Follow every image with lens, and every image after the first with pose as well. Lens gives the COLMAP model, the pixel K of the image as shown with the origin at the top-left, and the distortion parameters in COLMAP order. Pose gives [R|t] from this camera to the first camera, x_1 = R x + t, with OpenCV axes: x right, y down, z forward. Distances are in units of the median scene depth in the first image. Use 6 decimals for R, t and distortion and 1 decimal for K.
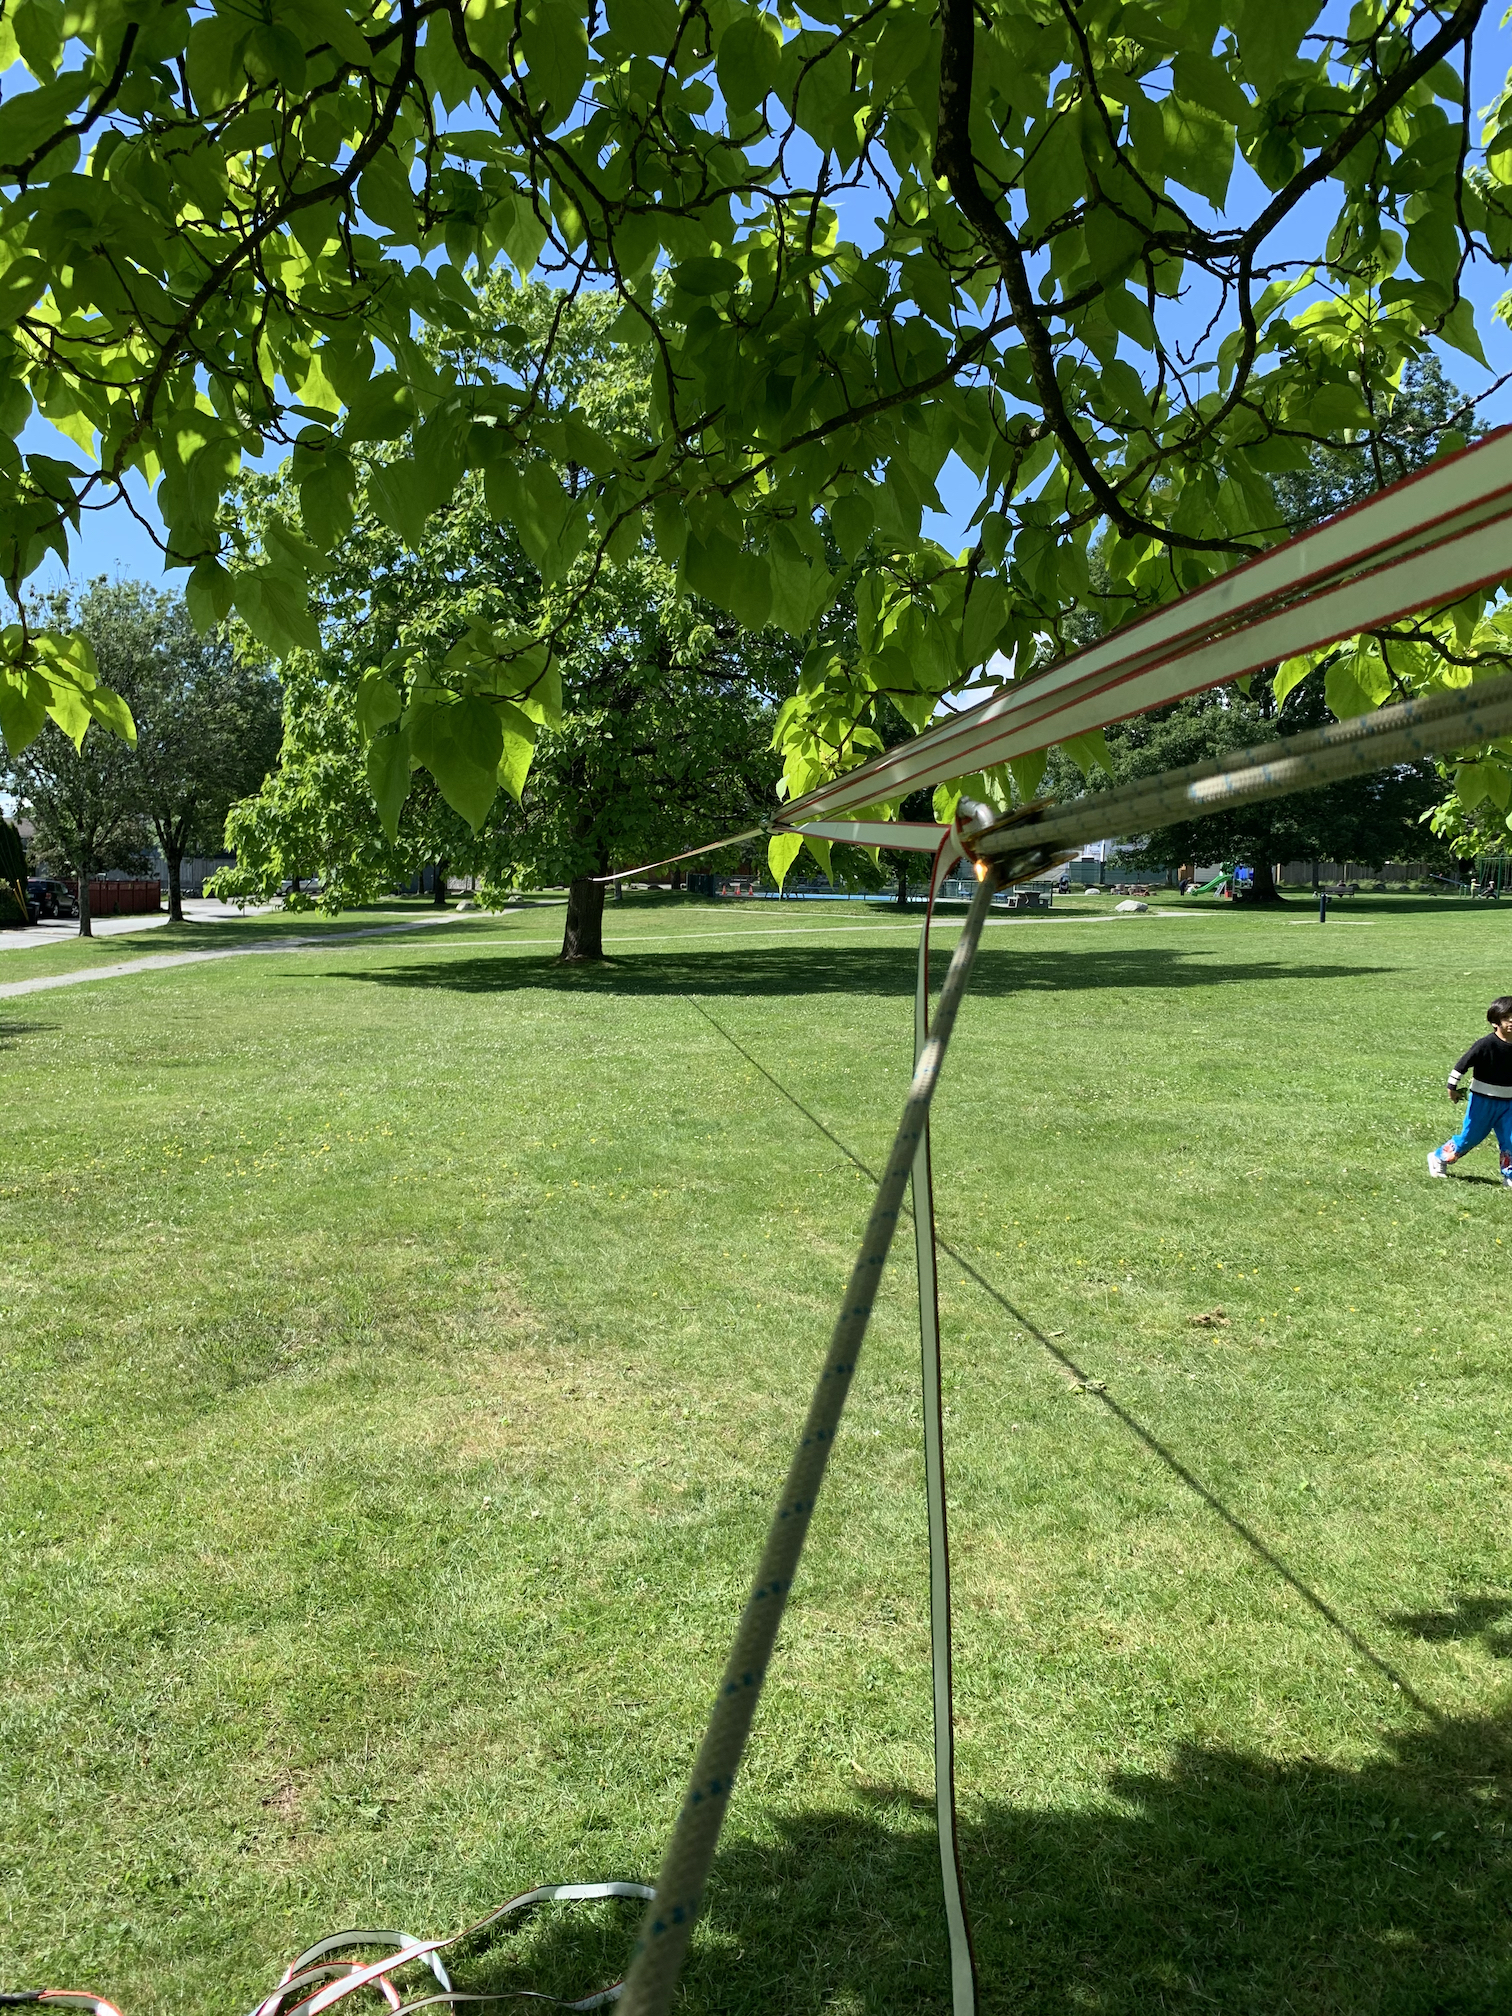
lens RADIAL K [[1523.9, 0, 722.3], [0, 1523.9, 1007.0], [0, 0, 1]] dist [0.005283, 0.007743]
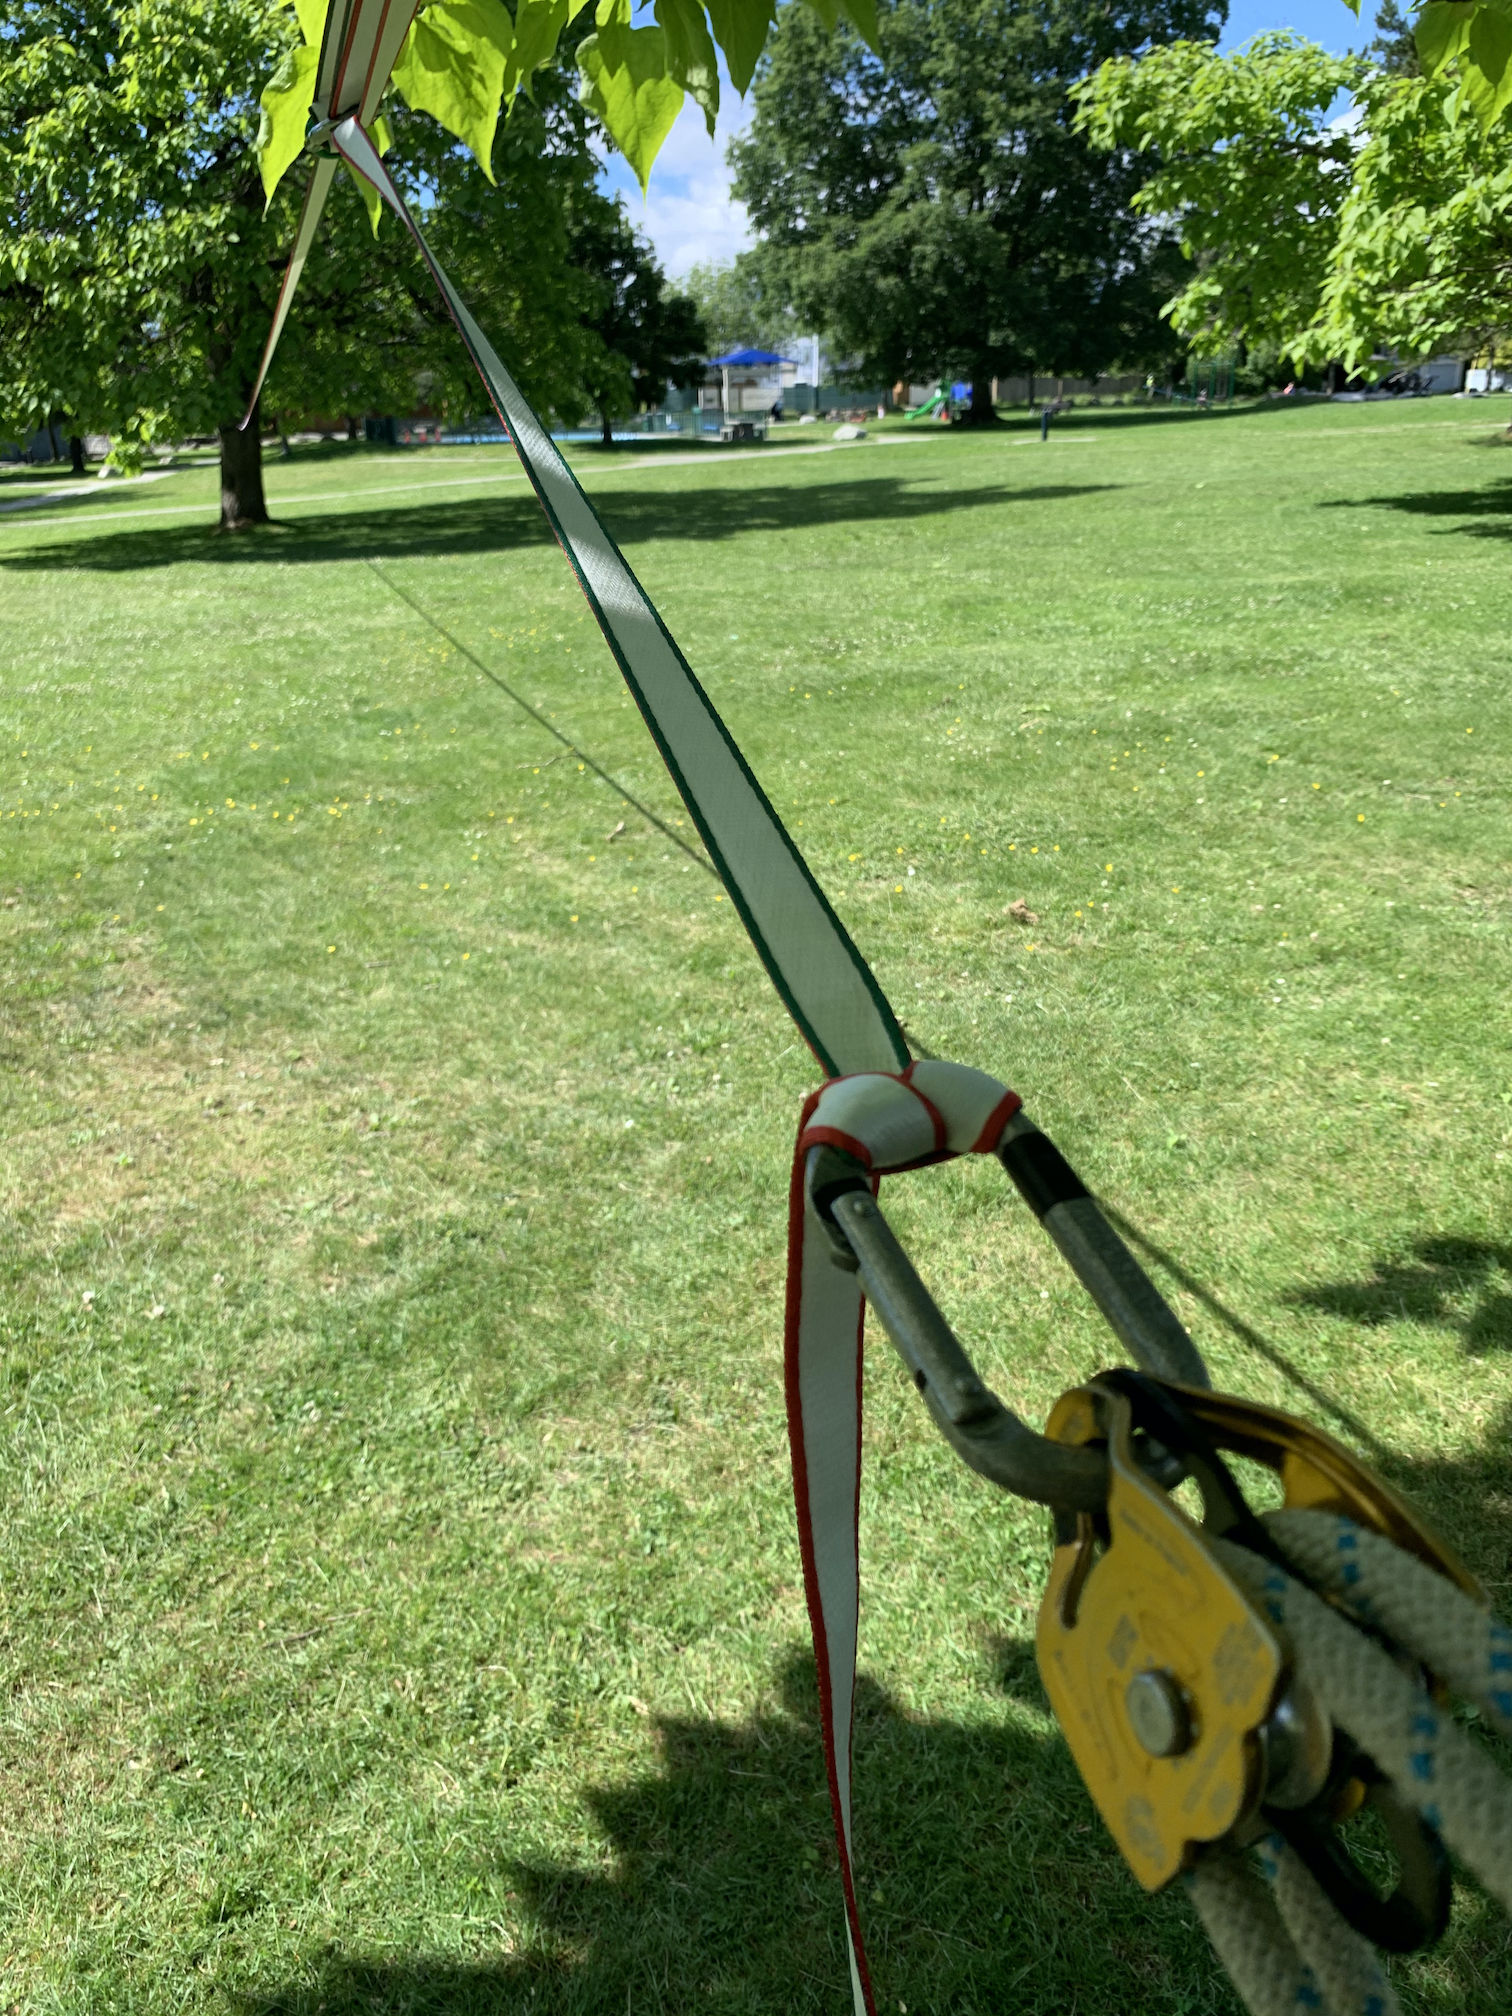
lens RADIAL K [[1517.9, 0, 760.8], [0, 1517.9, 1049.4], [0, 0, 1]] dist [0.043165, -0.064234]
pose [[0.976742, -0.118467, 0.178718, 0.029651], [0.058819, 0.949572, 0.307983, 0.011272], [-0.206191, -0.290308, 0.934455, 0.243083]]
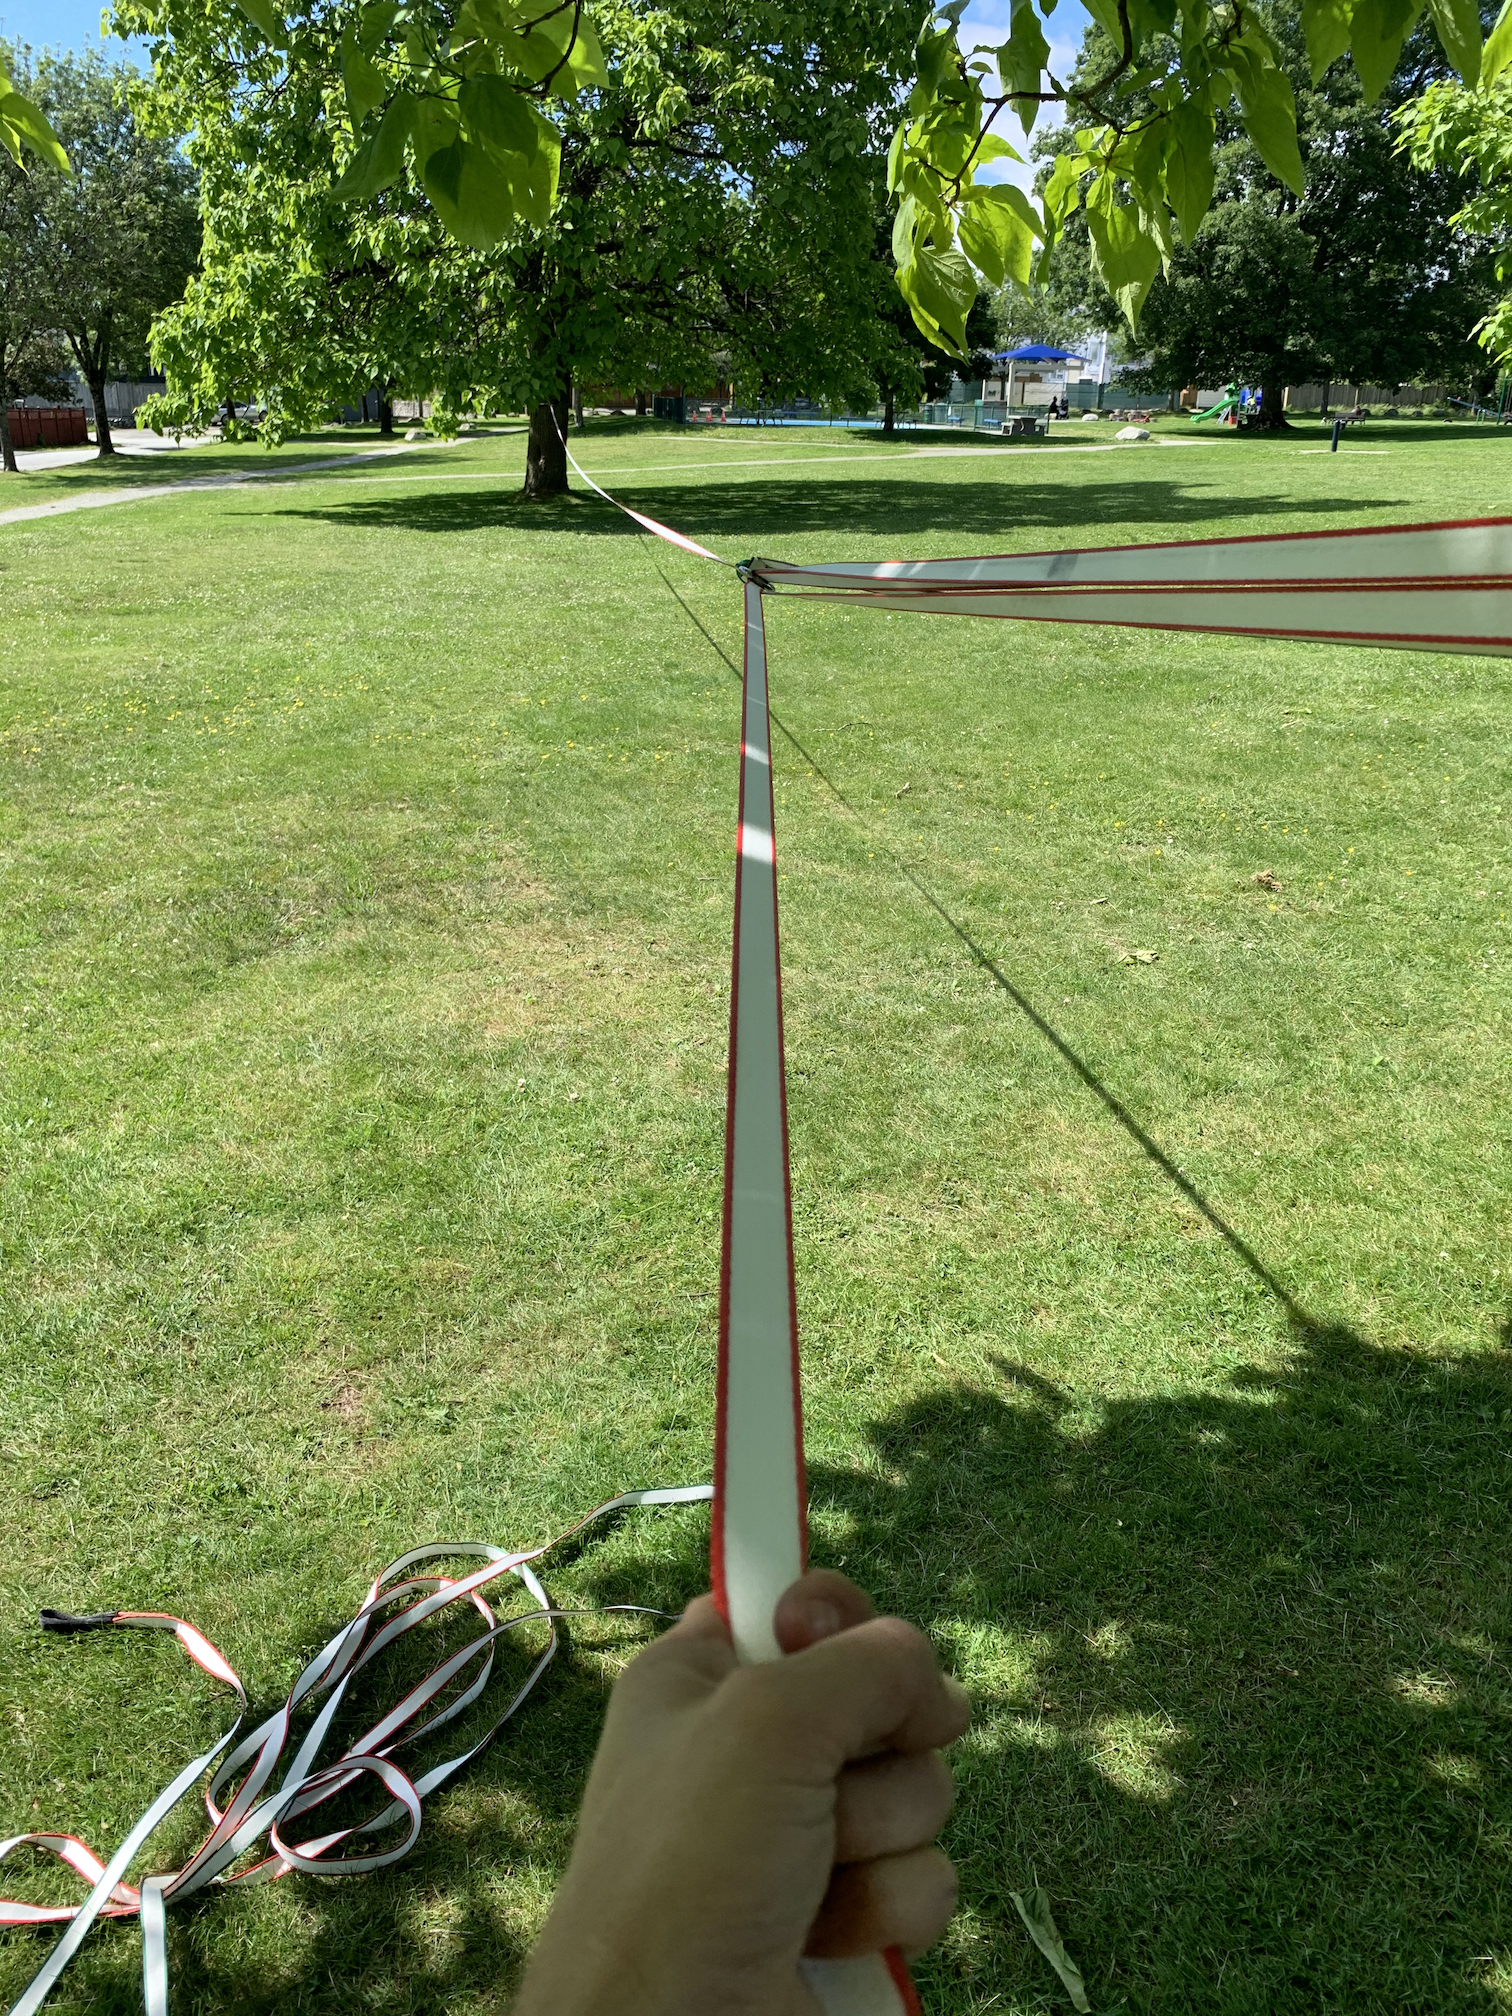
lens RADIAL K [[1488.5, 0, 741.5], [0, 1488.5, 1048.0], [0, 0, 1]] dist [0.065604, -0.121641]
pose [[0.999512, -0.012620, 0.028580, -0.033162], [0.002967, 0.948996, 0.315274, 0.006136], [-0.031101, -0.315035, 0.948570, 0.091047]]
